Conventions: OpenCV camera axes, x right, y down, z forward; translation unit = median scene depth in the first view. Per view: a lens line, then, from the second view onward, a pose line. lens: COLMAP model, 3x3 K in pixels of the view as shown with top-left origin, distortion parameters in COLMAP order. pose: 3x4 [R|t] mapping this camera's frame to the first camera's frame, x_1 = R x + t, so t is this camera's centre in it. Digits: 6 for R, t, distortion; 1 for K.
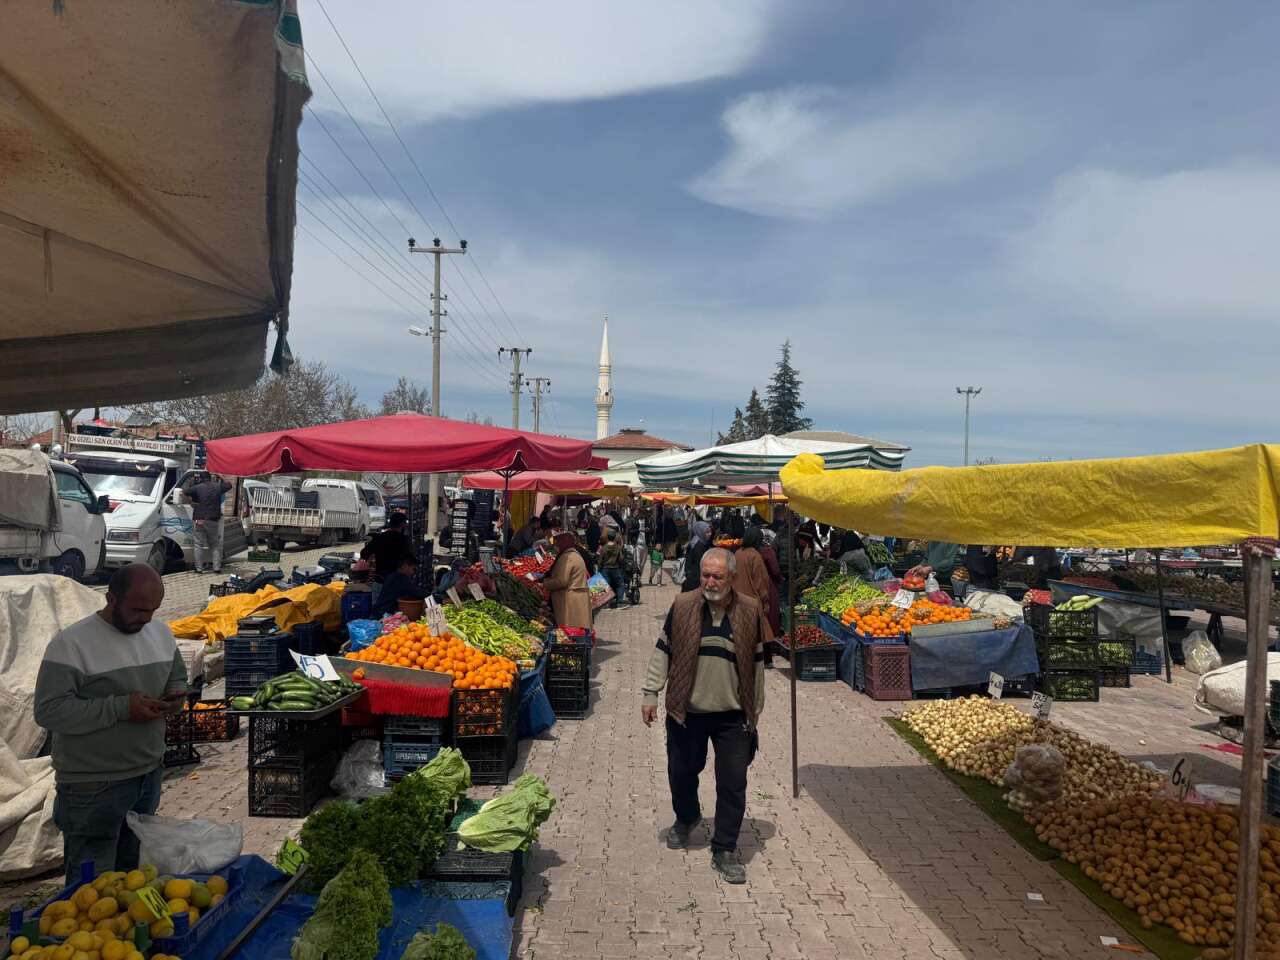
lens RADIAL K [[889.3, 0, 640.0], [0, 889.3, 480.0], [0, 0, 1]] dist [0.060388, -0.076798]
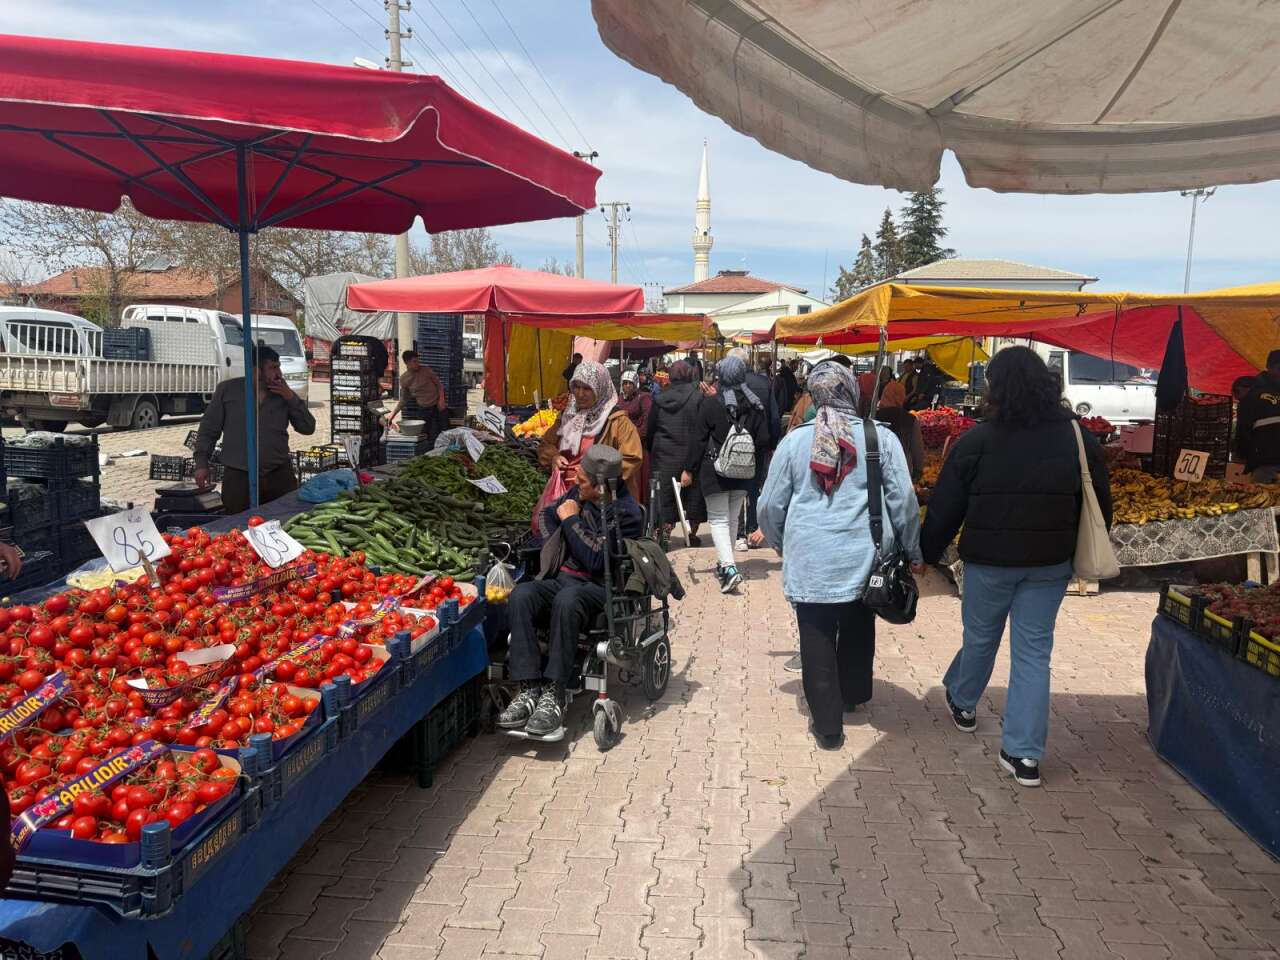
lens RADIAL K [[889.3, 0, 640.0], [0, 889.3, 480.0], [0, 0, 1]] dist [0.060388, -0.076798]
pose [[0.993299, 0.006267, -0.115401, 0.003755], [0.012046, 0.987476, 0.157308, 0.007470], [0.114941, -0.157644, 0.980784, 0.160526]]
